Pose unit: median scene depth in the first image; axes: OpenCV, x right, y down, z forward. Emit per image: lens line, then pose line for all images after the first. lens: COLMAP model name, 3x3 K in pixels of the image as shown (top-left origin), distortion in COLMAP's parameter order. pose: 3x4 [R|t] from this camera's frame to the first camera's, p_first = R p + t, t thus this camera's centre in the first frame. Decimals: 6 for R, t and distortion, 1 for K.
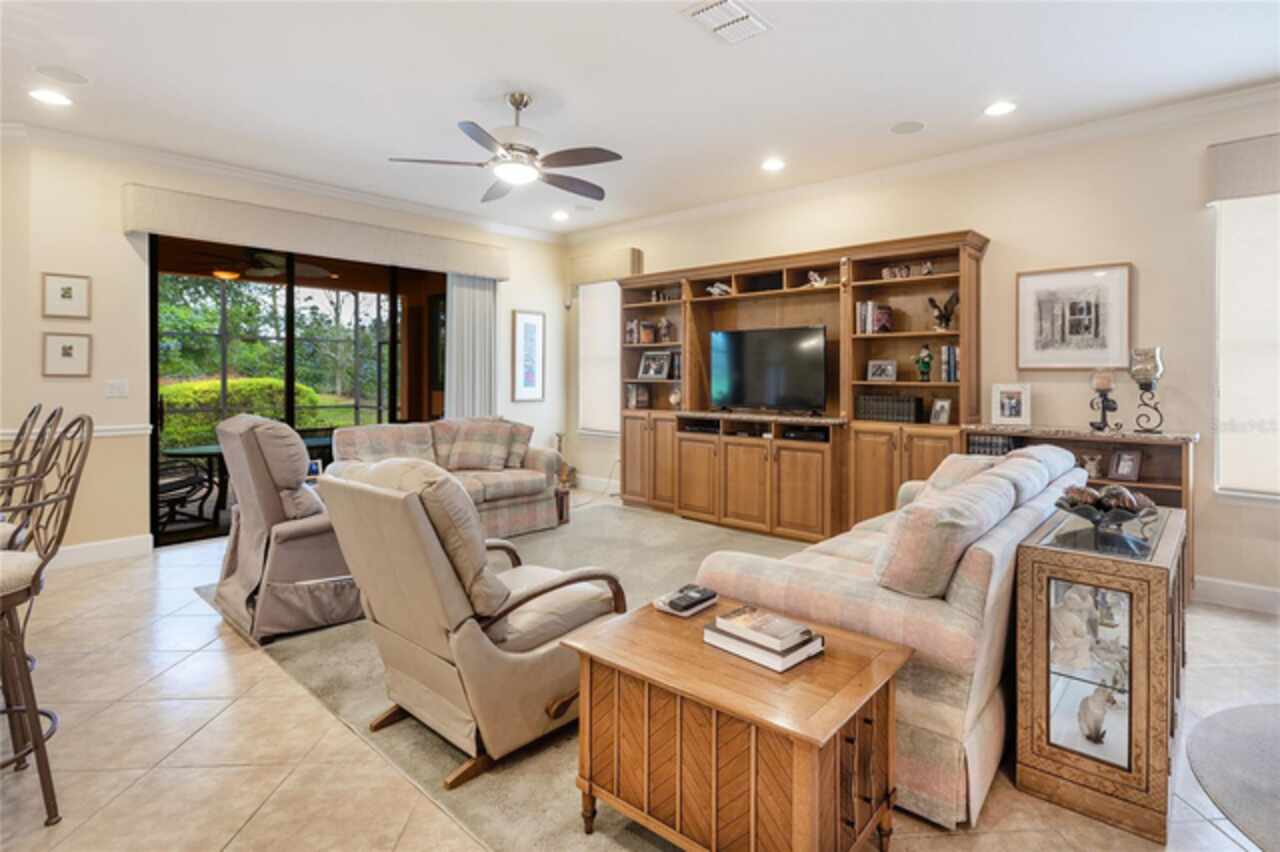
lens RADIAL K [[623.5, 0, 675.4], [0, 623.5, 367.7], [0, 0, 1]] dist [-0.001847, 0.001948]
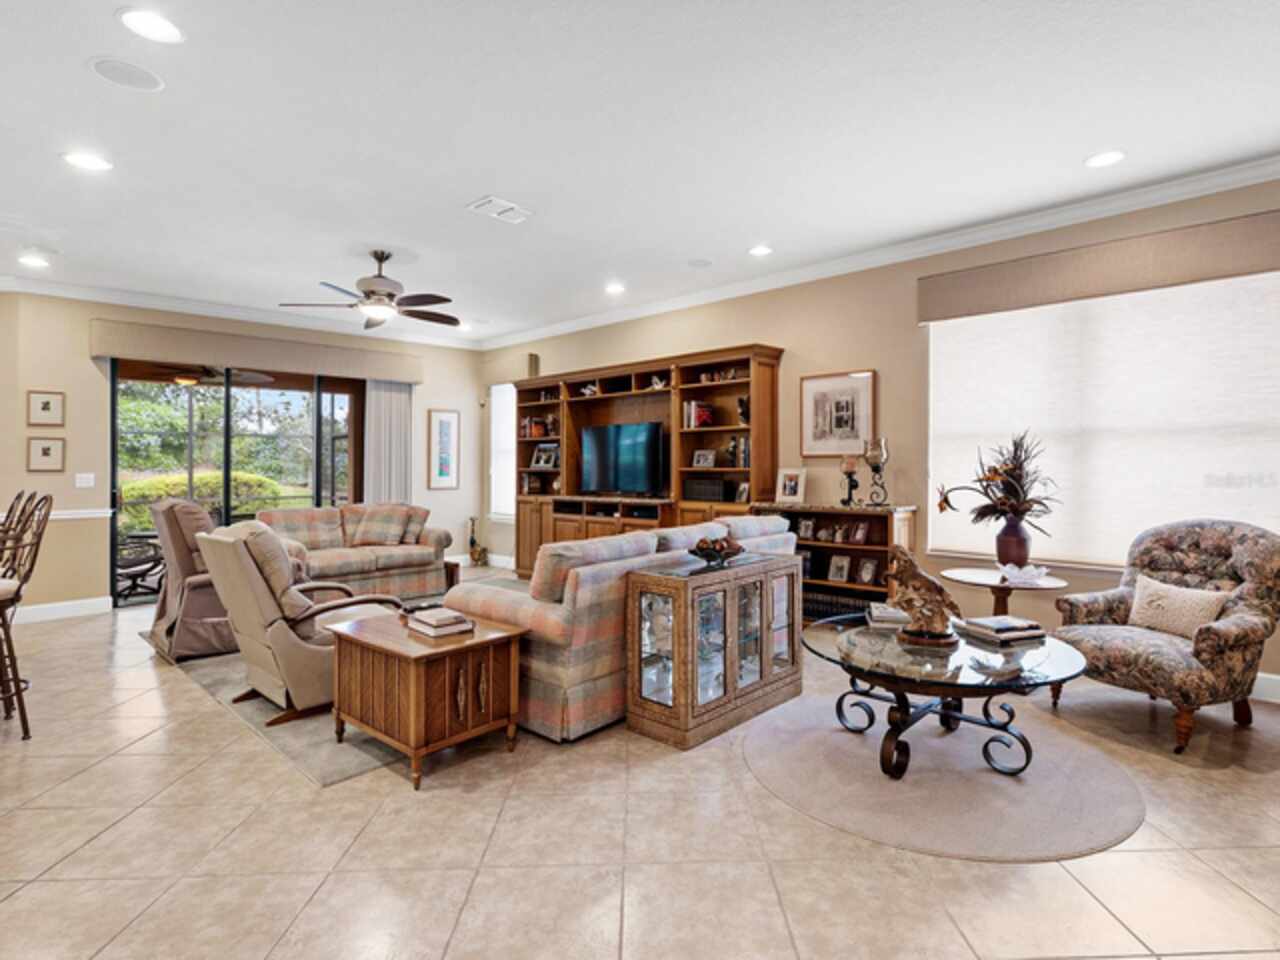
lens RADIAL K [[654.2, 0, 654.1], [0, 654.2, 444.6], [0, 0, 1]] dist [0.000031, 0.001217]
pose [[0.999311, -0.013018, -0.034767, 0.310398], [0.012394, 0.999759, -0.018094, -0.001385], [0.034994, 0.017651, 0.999232, -0.291780]]
